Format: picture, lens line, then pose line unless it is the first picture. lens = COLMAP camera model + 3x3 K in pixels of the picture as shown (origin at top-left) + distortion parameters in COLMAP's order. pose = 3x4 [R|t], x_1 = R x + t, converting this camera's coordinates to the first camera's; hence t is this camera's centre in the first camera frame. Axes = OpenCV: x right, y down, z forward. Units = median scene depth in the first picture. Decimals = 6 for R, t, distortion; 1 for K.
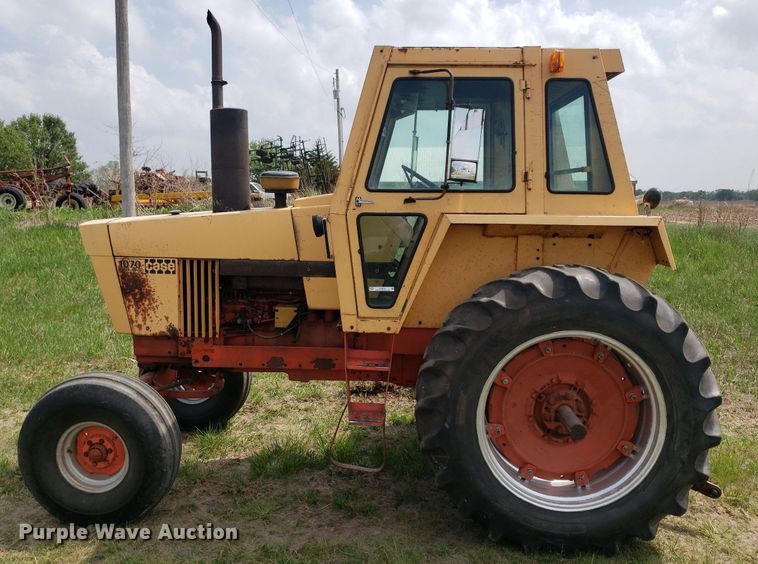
lens RADIAL K [[641.6, 0, 379.0], [0, 641.6, 282.0], [0, 0, 1]] dist [0.011410, 0.010521]
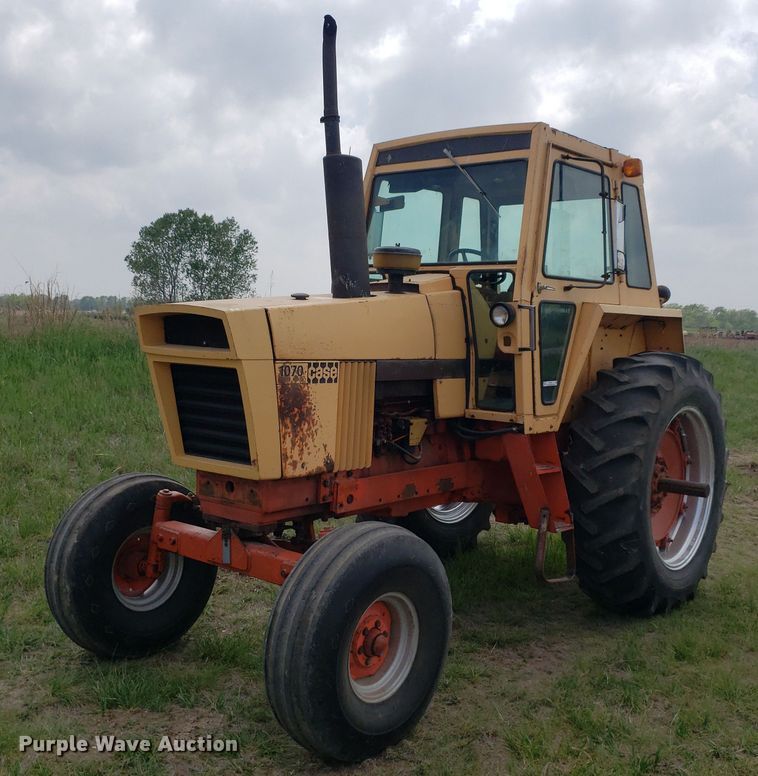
lens RADIAL K [[943.8, 0, 360.1], [0, 943.8, 386.9], [0, 0, 1]] dist [0.112966, -0.012414]
pose [[0.601203, -0.046886, 0.797720, -1.296770], [0.081636, 0.996658, -0.002947, -0.002776], [-0.794916, 0.066894, 0.603021, 0.405136]]
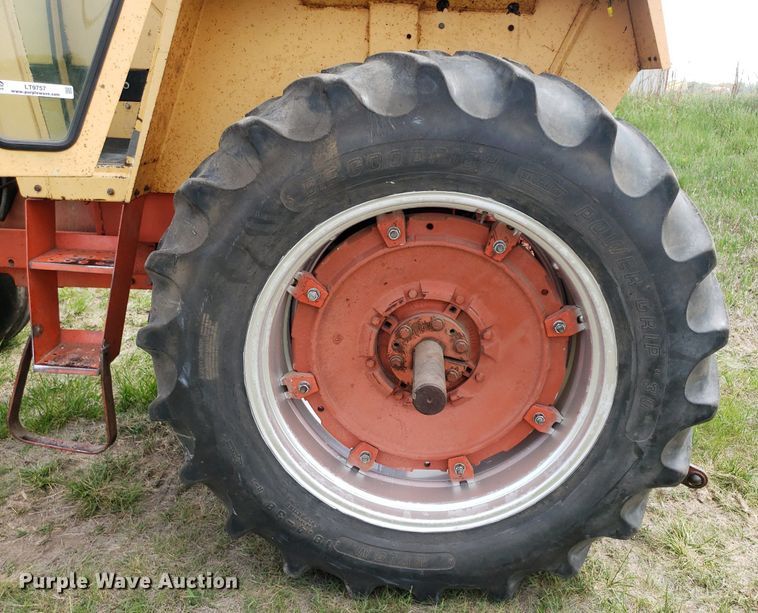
lens RADIAL K [[690.4, 0, 380.4], [0, 690.4, 337.3], [0, 0, 1]] dist [-0.008999, 0.001925]
pose [[0.999917, 0.008042, 0.010083, 0.238874], [-0.010166, 0.972539, 0.232519, 0.058002], [-0.007936, -0.232602, 0.972540, 0.449627]]
